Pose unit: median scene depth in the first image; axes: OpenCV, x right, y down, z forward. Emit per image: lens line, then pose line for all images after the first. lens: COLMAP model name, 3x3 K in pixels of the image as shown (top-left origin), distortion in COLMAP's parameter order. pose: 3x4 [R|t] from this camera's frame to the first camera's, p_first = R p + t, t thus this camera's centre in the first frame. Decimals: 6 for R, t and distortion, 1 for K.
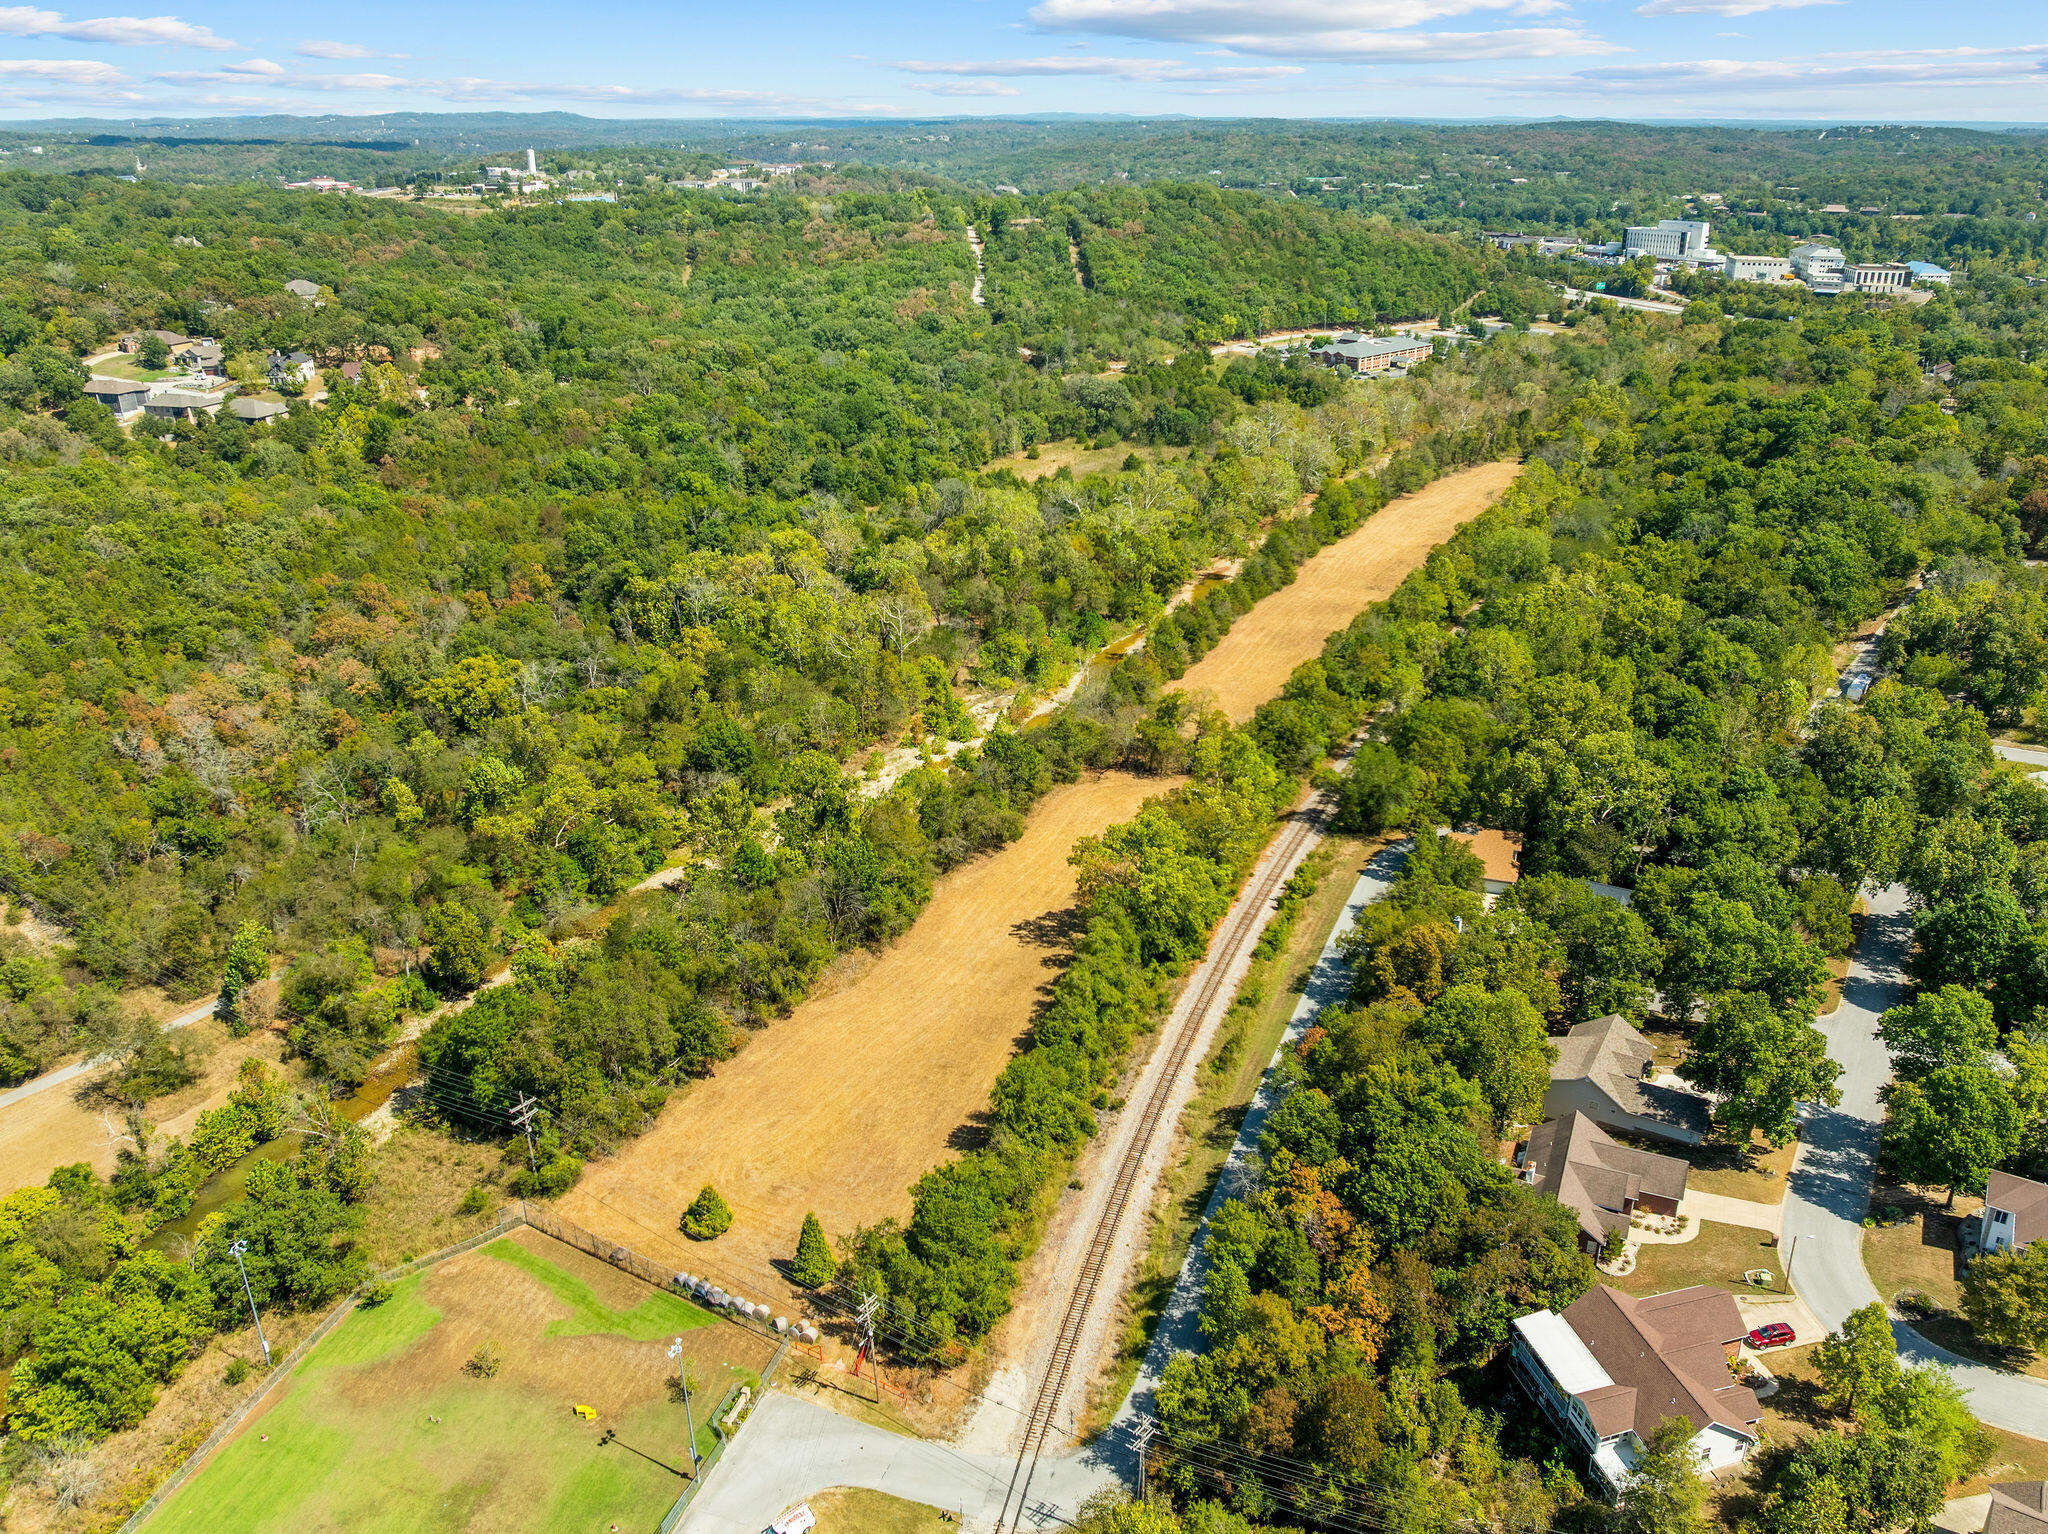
lens RADIAL K [[1534.3, 0, 1085.2], [0, 1534.3, 771.5], [0, 0, 1]] dist [-0.024513, -0.031802]
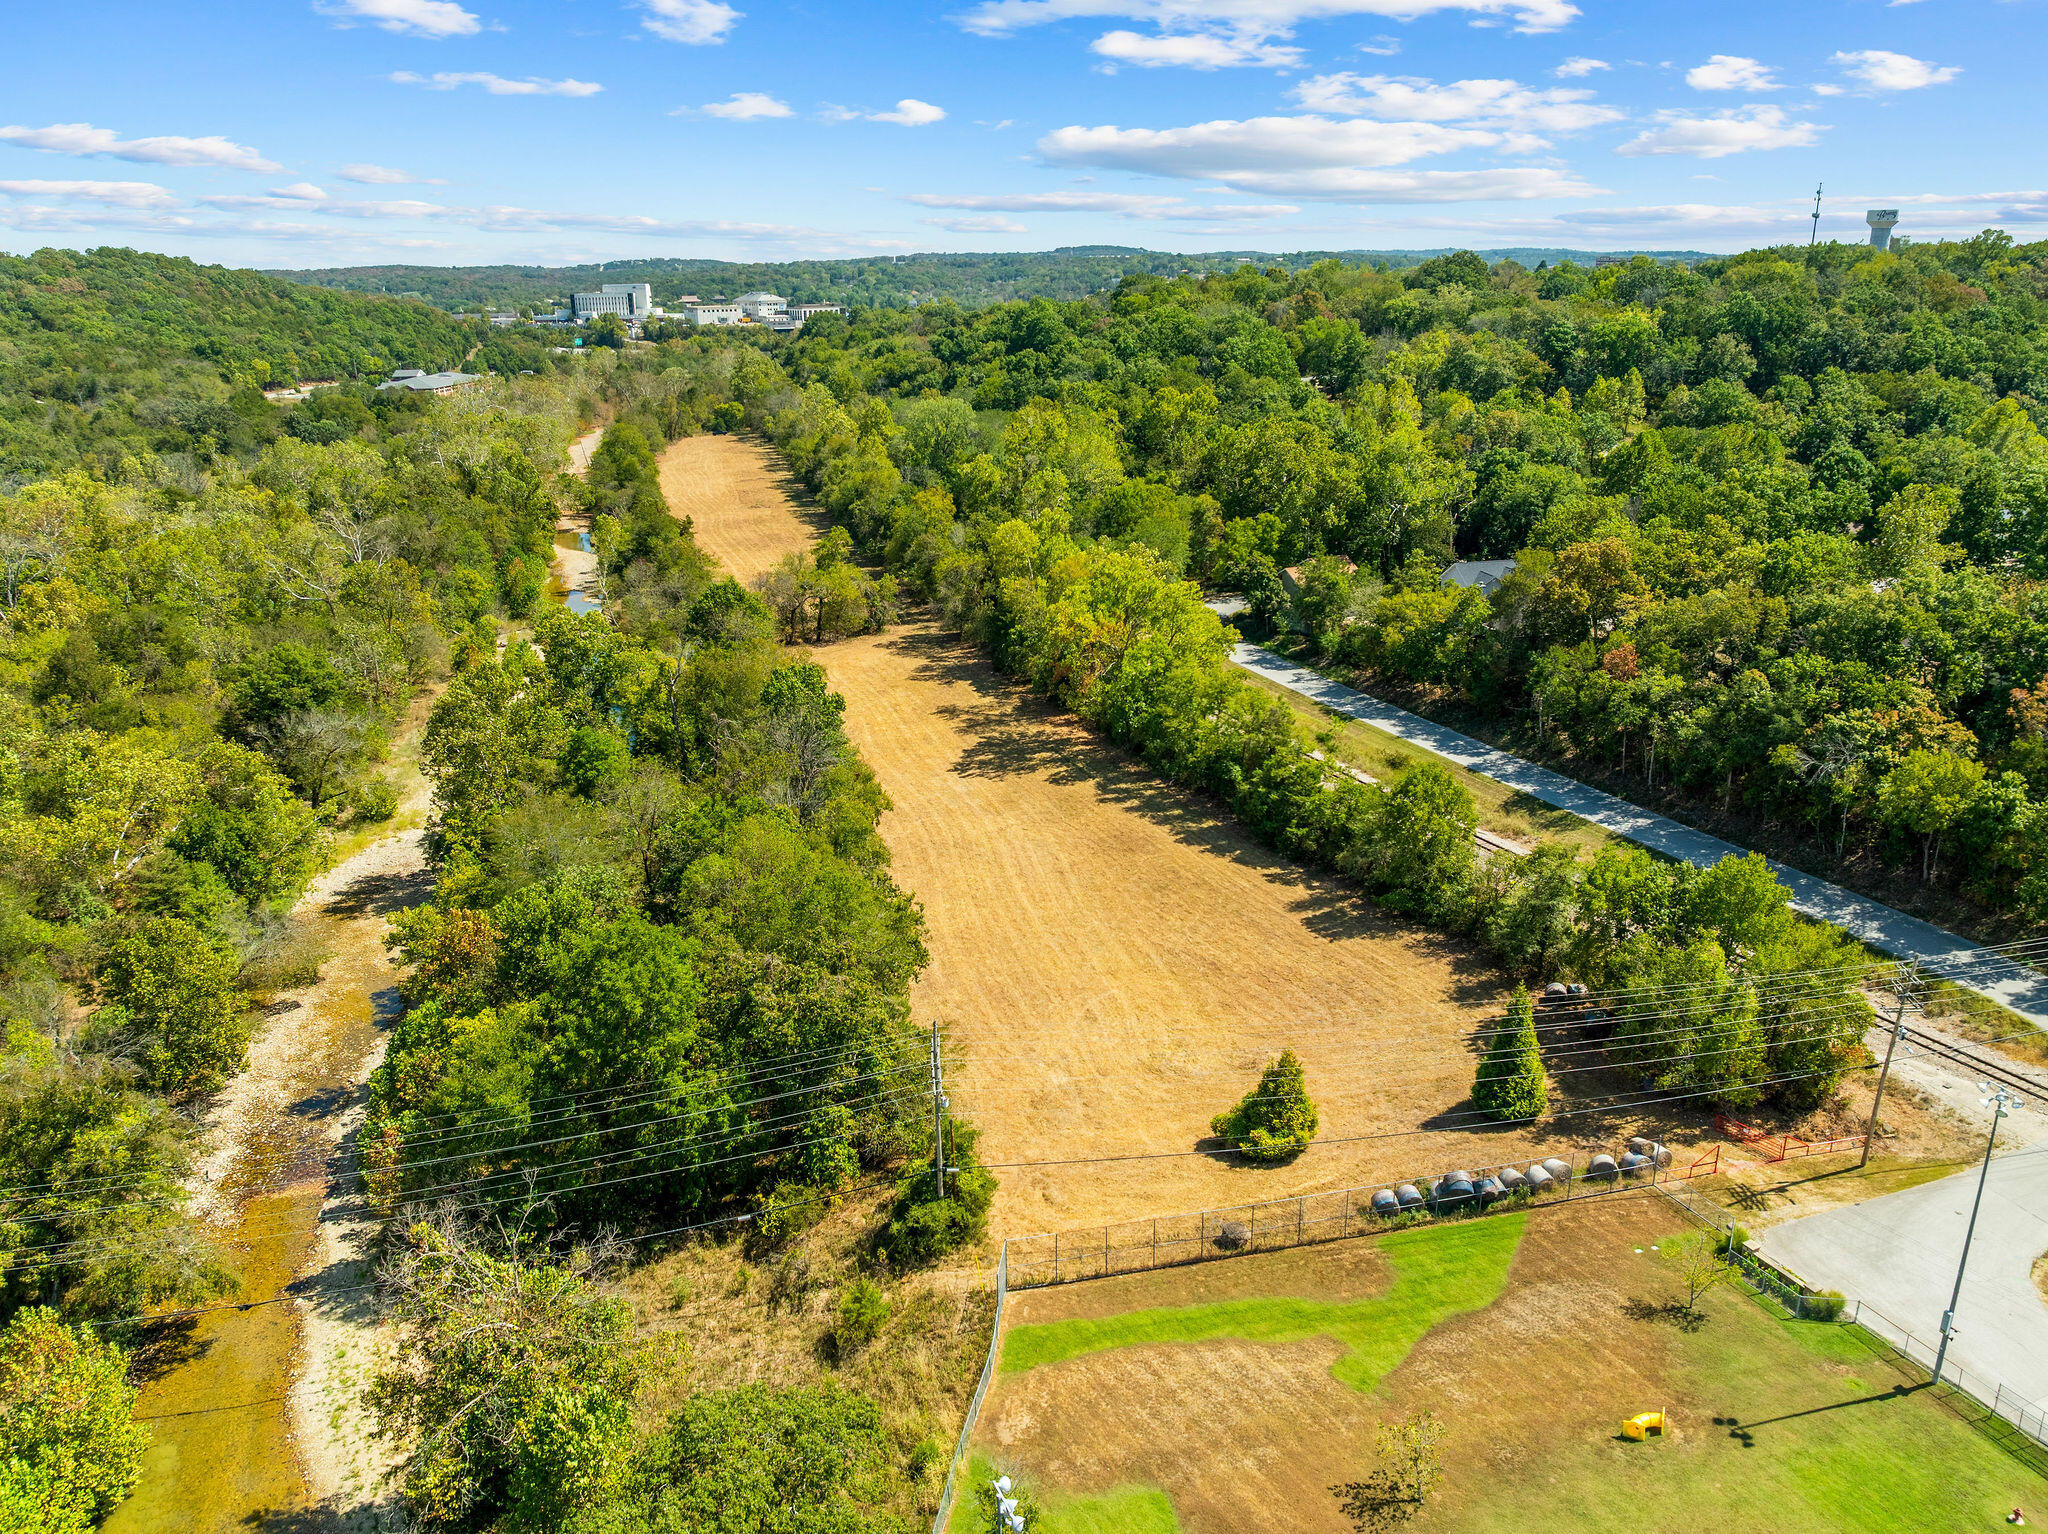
lens RADIAL K [[1460.4, 0, 1026.8], [0, 1460.4, 749.2], [0, 0, 1]] dist [-0.040404, 0.006127]
pose [[0.751411, -0.217852, 0.622834, -0.396683], [0.274720, 0.961512, 0.004879, 0.087826], [-0.599925, 0.167439, 0.782339, 0.401647]]
